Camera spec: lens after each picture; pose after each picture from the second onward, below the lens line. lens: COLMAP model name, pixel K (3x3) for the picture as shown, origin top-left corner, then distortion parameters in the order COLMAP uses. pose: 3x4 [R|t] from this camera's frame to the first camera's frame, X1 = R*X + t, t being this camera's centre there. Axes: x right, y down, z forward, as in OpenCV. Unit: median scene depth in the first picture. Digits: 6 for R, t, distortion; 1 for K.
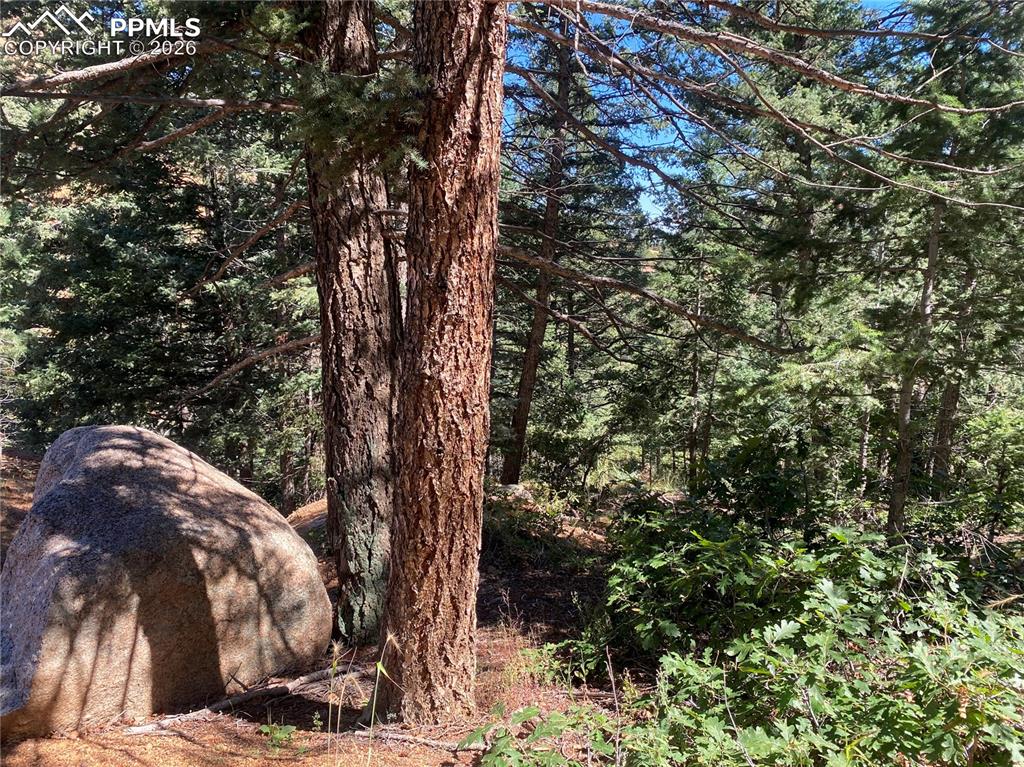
lens RADIAL K [[773.4, 0, 509.3], [0, 773.4, 378.2], [0, 0, 1]] dist [0.024440, -0.039806]
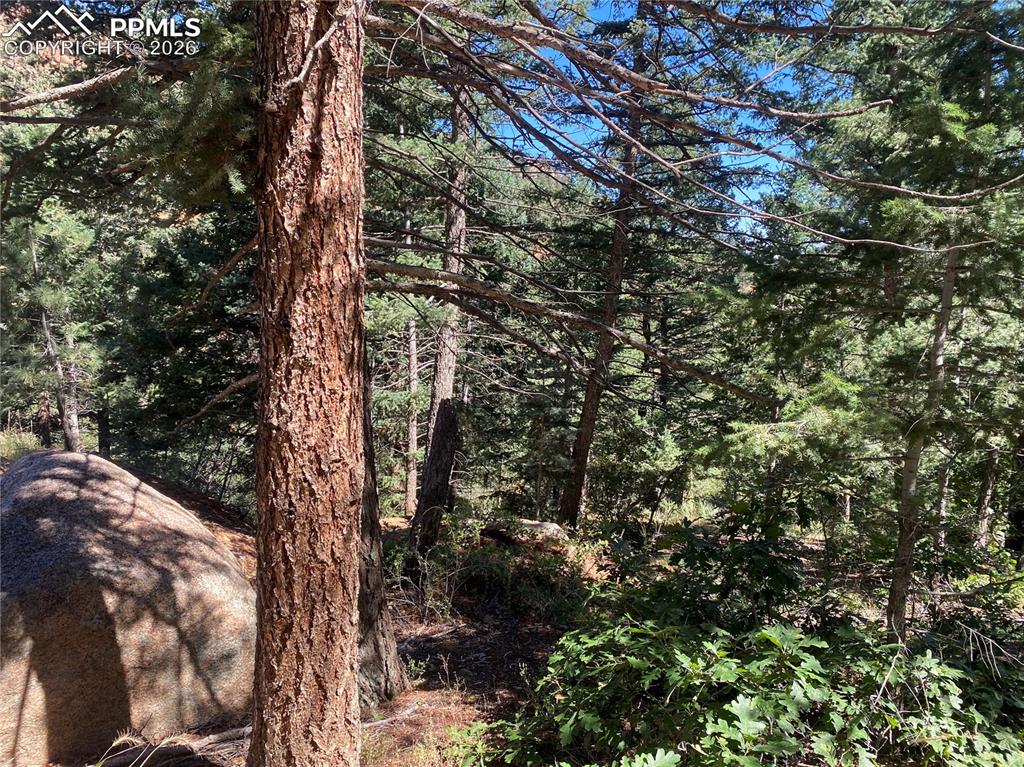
lens RADIAL K [[773.4, 0, 519.0], [0, 773.4, 383.5], [0, 0, 1]] dist [0.024440, -0.039806]
pose [[0.990265, 0.032145, -0.135436, 0.260438], [-0.034763, 0.999251, -0.017012, -0.041865], [0.134788, 0.021555, 0.990640, 0.148799]]
